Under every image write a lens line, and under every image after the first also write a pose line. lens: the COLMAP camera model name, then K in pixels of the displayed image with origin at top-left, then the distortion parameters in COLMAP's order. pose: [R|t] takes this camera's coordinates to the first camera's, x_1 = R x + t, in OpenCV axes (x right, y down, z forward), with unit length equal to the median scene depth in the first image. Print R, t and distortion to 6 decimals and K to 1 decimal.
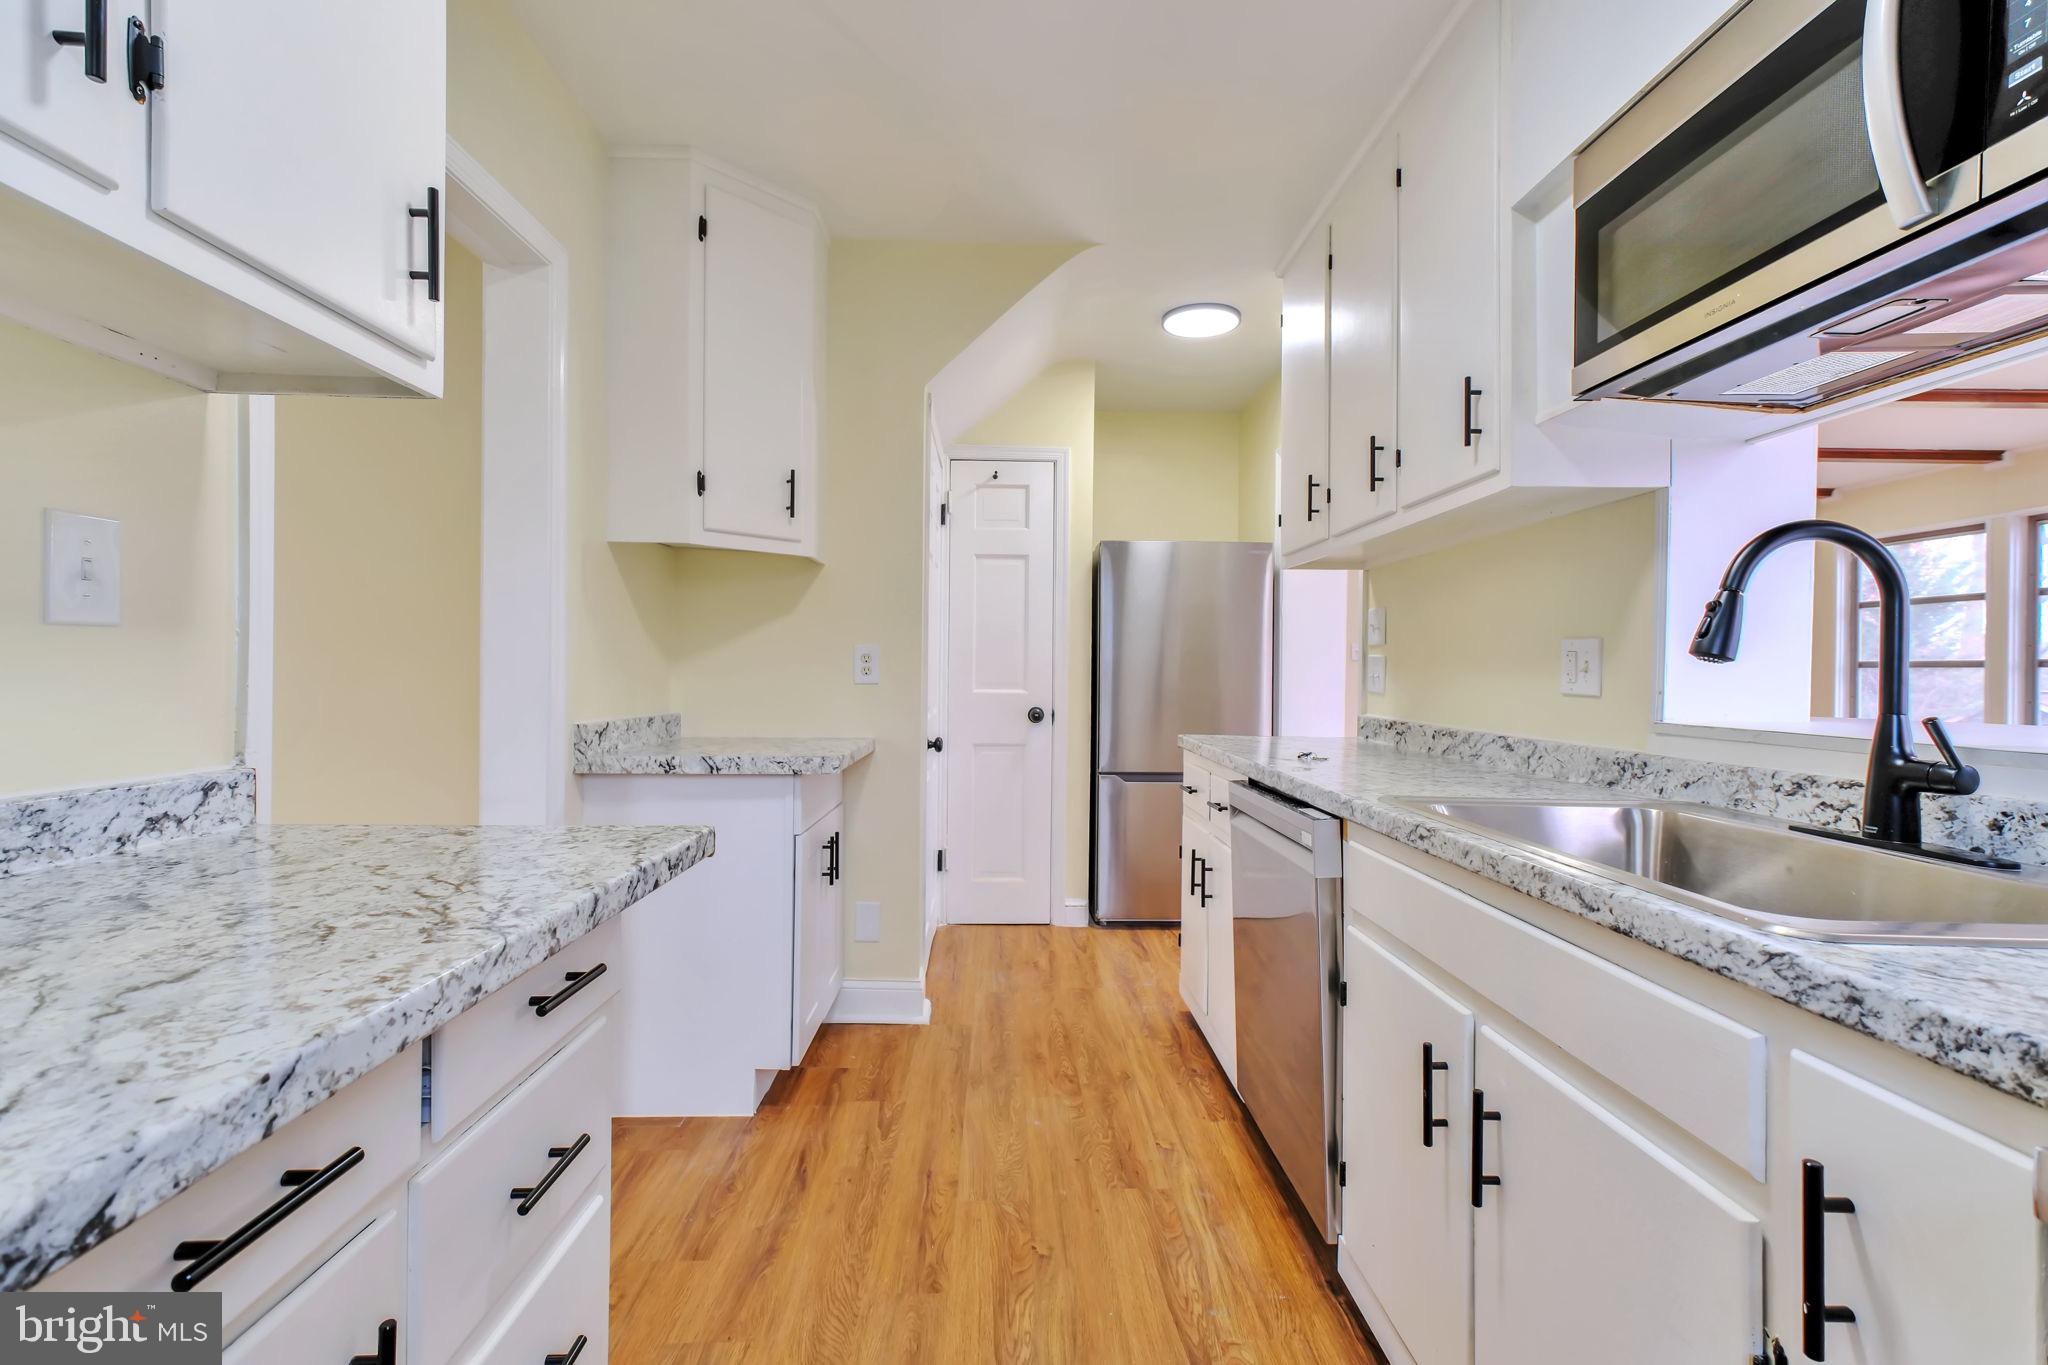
lens RADIAL K [[891.4, 0, 1011.8], [0, 891.4, 677.1], [0, 0, 1]] dist [0.012603, -0.000072]
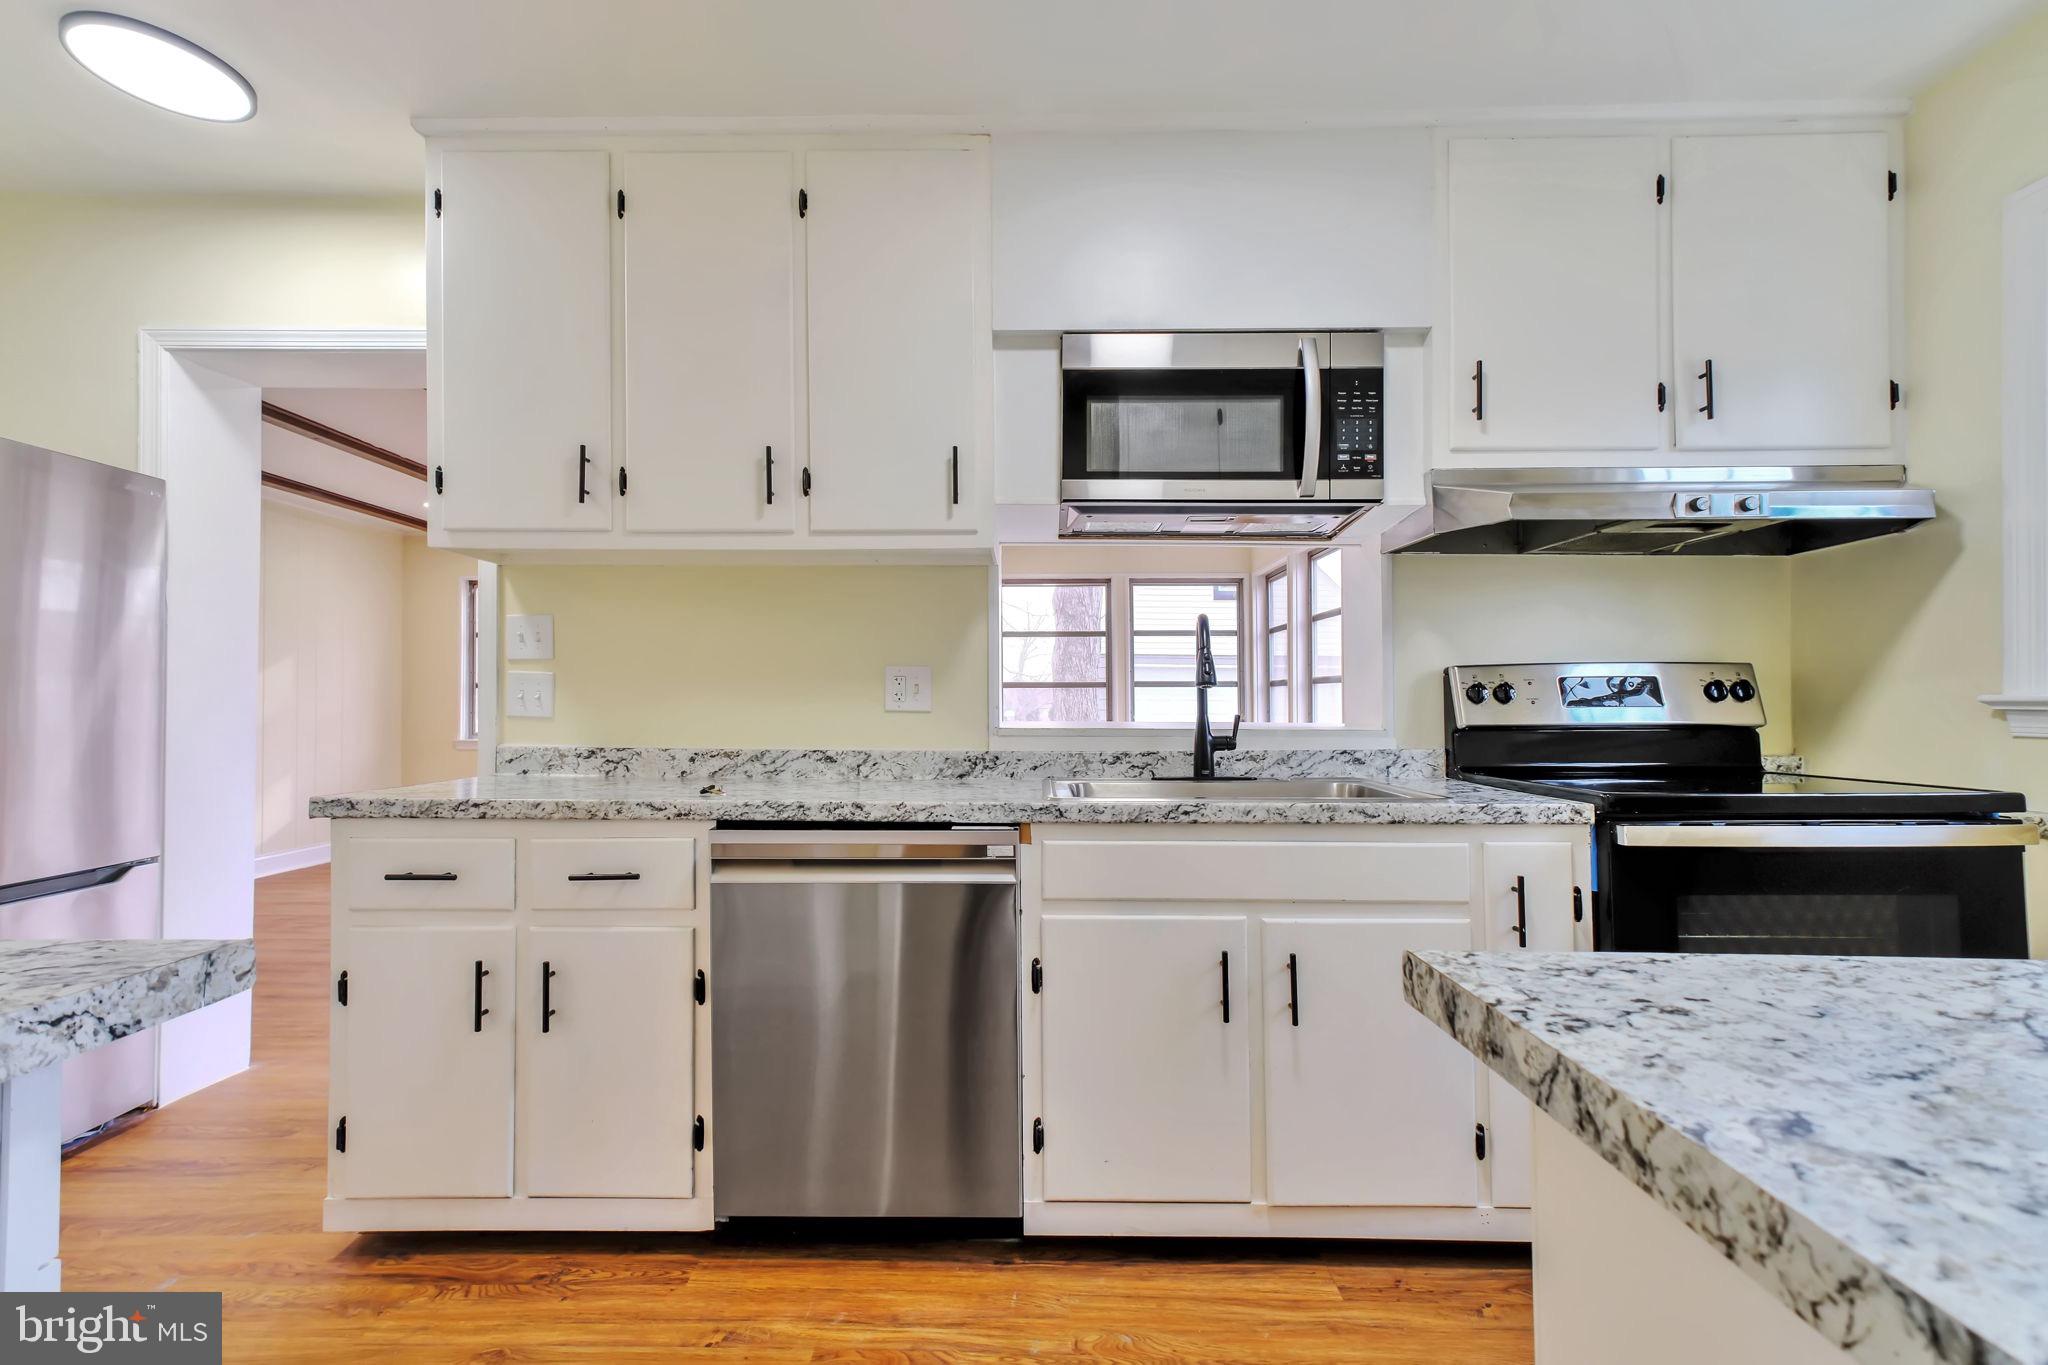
lens RADIAL K [[891.4, 0, 1015.2], [0, 891.4, 690.1], [0, 0, 1]] dist [0.012603, -0.000072]
pose [[0.035458, 0.003206, 0.999366, -0.694367], [0.002744, 0.999991, -0.003305, -0.005564], [-0.999367, 0.002860, 0.035449, 0.908026]]
